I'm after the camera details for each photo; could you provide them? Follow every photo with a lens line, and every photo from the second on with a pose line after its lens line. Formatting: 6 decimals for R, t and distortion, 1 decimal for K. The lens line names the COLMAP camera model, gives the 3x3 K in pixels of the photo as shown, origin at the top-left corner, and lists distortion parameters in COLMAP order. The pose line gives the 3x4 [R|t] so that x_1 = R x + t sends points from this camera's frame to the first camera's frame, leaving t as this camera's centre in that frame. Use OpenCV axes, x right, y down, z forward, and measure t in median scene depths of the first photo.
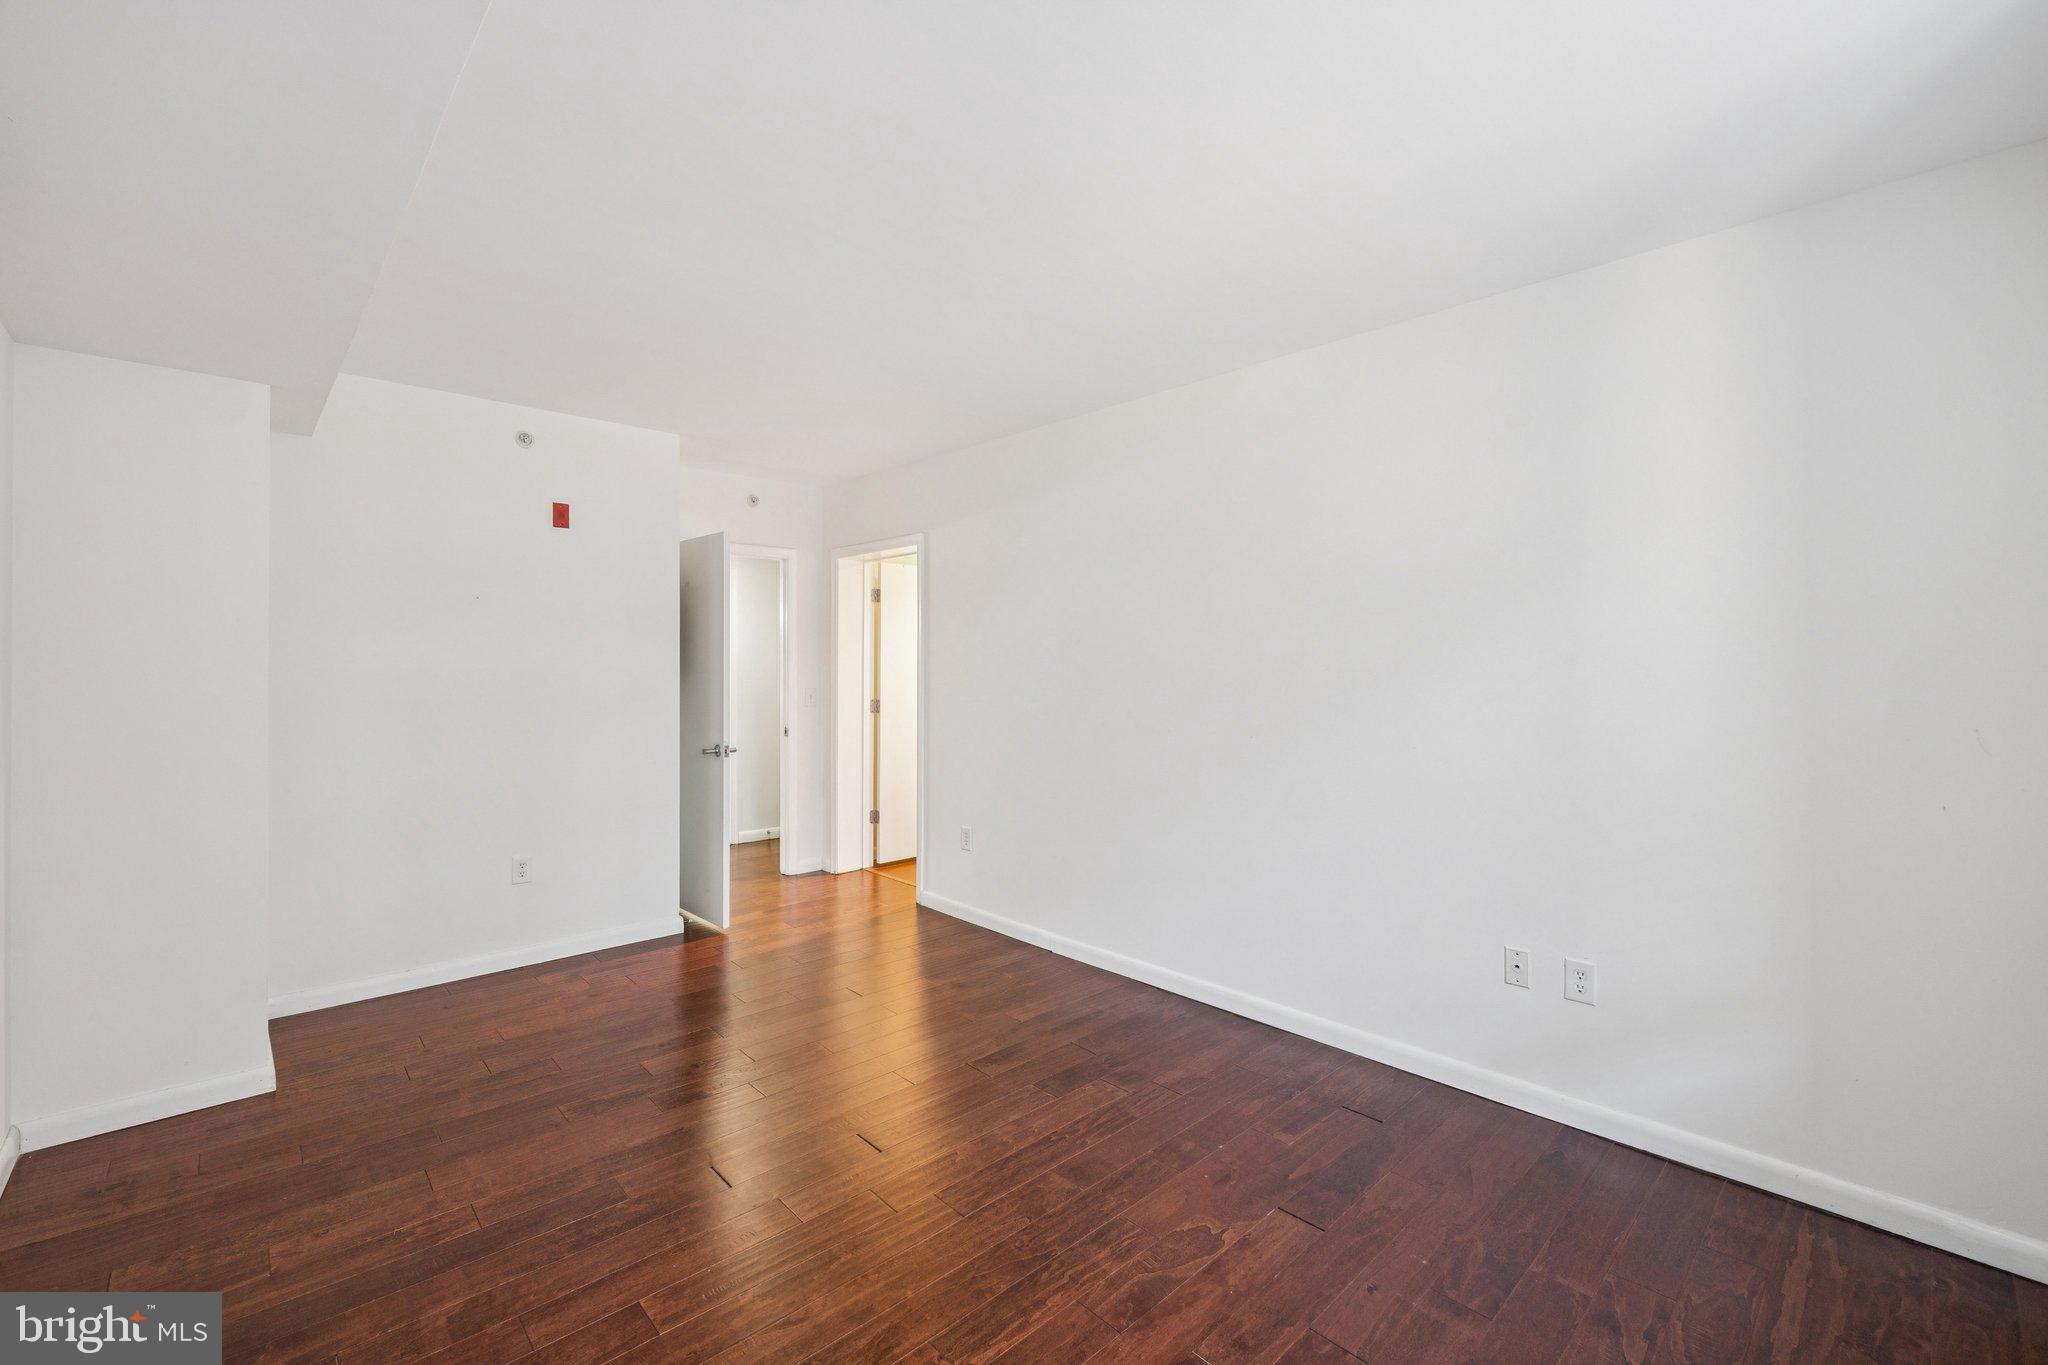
lens RADIAL K [[859.6, 0, 1026.5], [0, 859.6, 676.4], [0, 0, 1]] dist [-0.009337, 0.000012]
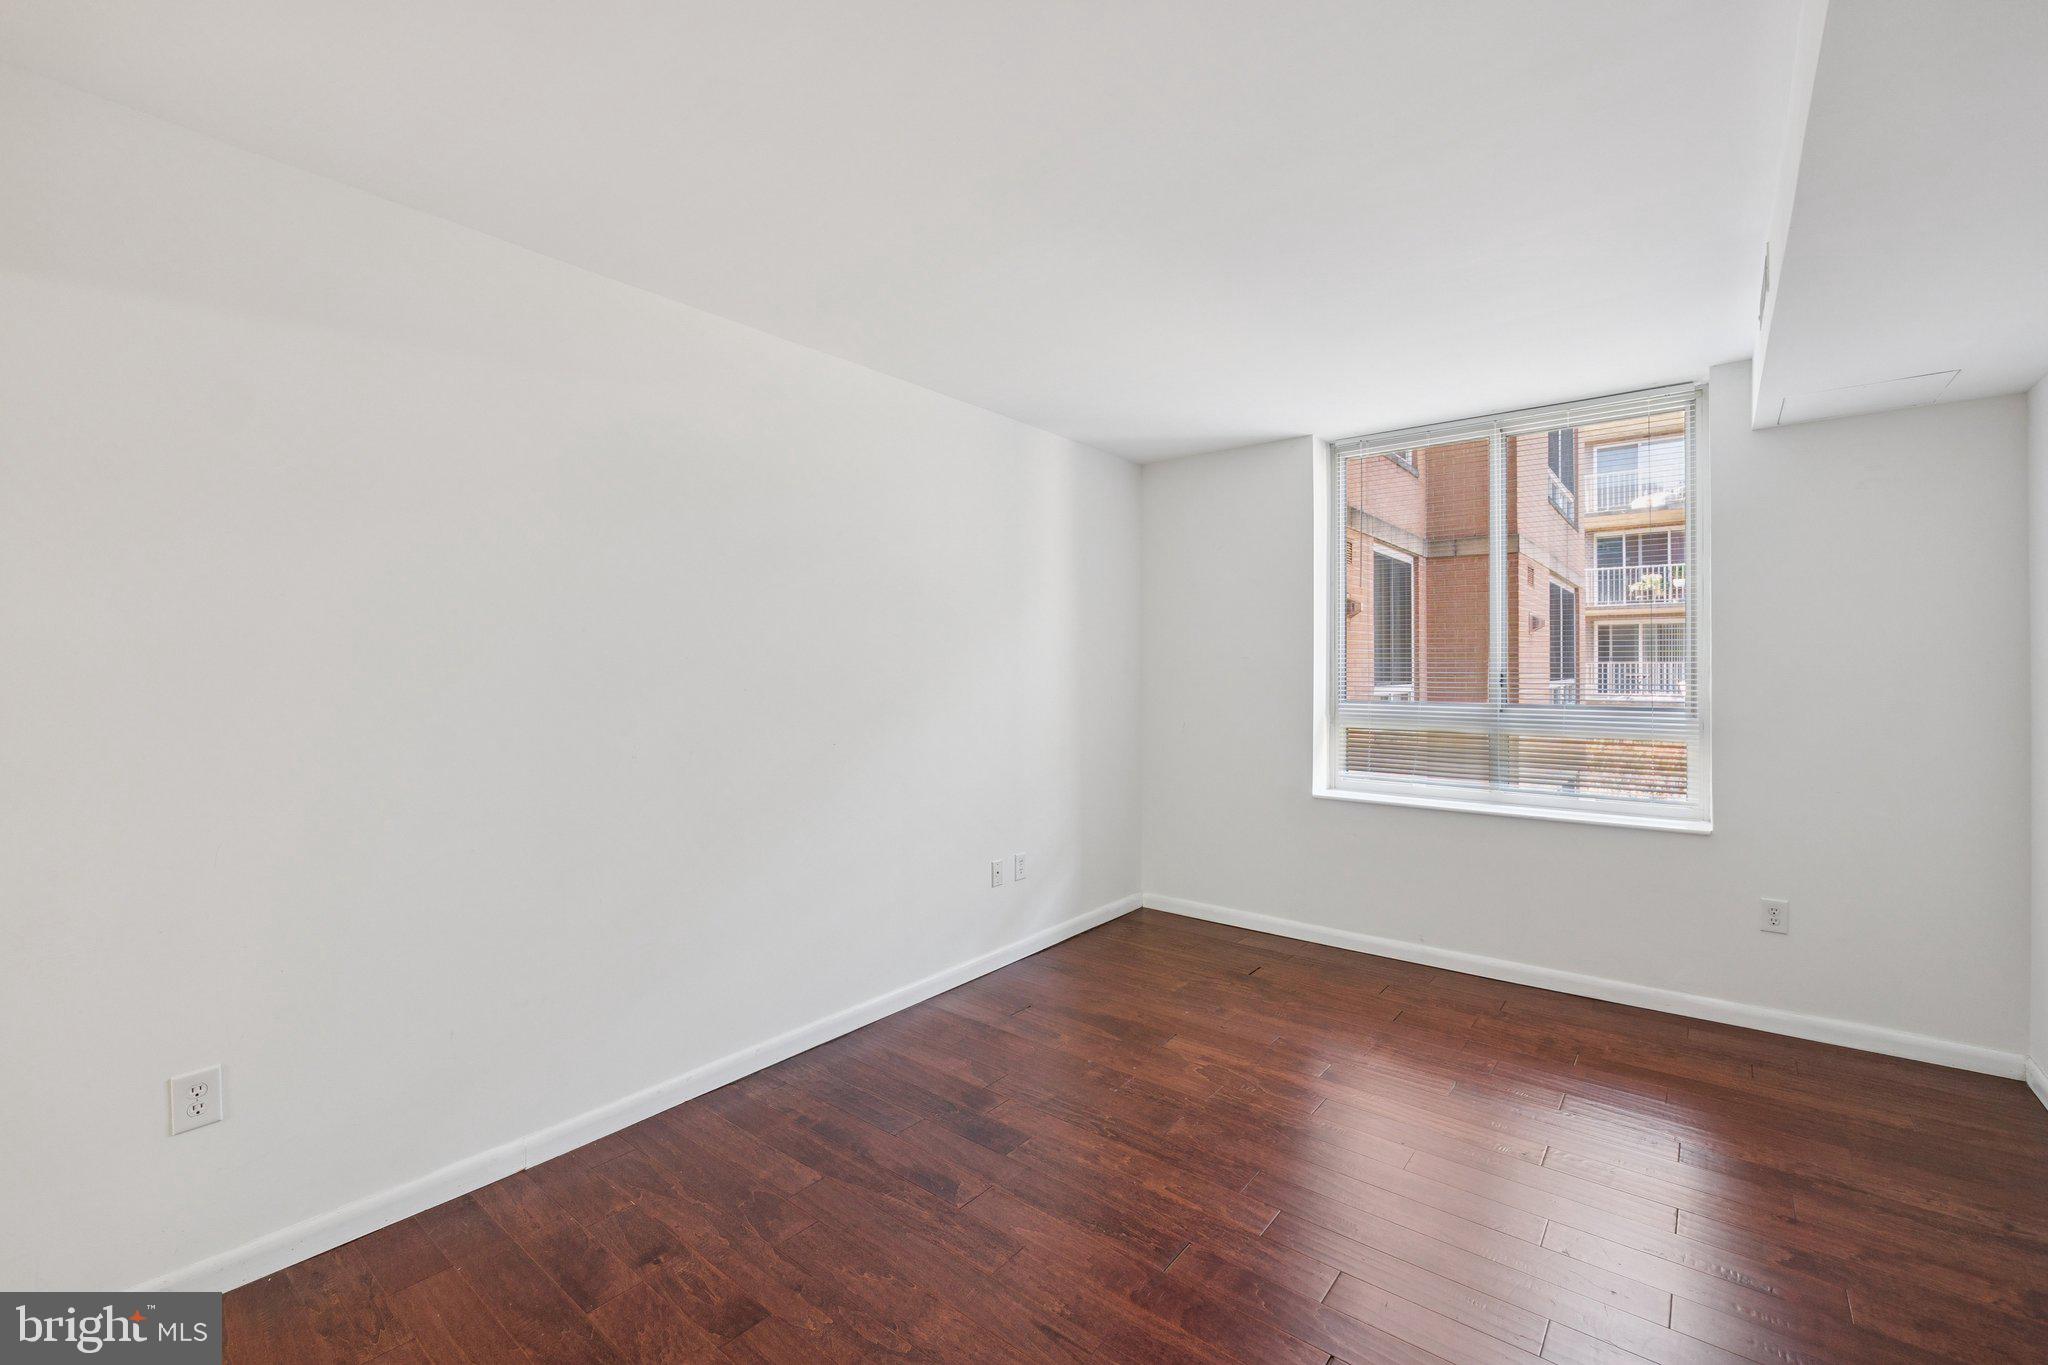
lens RADIAL K [[859.6, 0, 1026.5], [0, 859.6, 676.4], [0, 0, 1]] dist [-0.009337, 0.000012]
pose [[-0.150192, -0.008574, 0.988620, -0.988802], [0.007324, 0.999925, 0.009785, -0.012791], [-0.988630, 0.008710, -0.150118, 1.300807]]
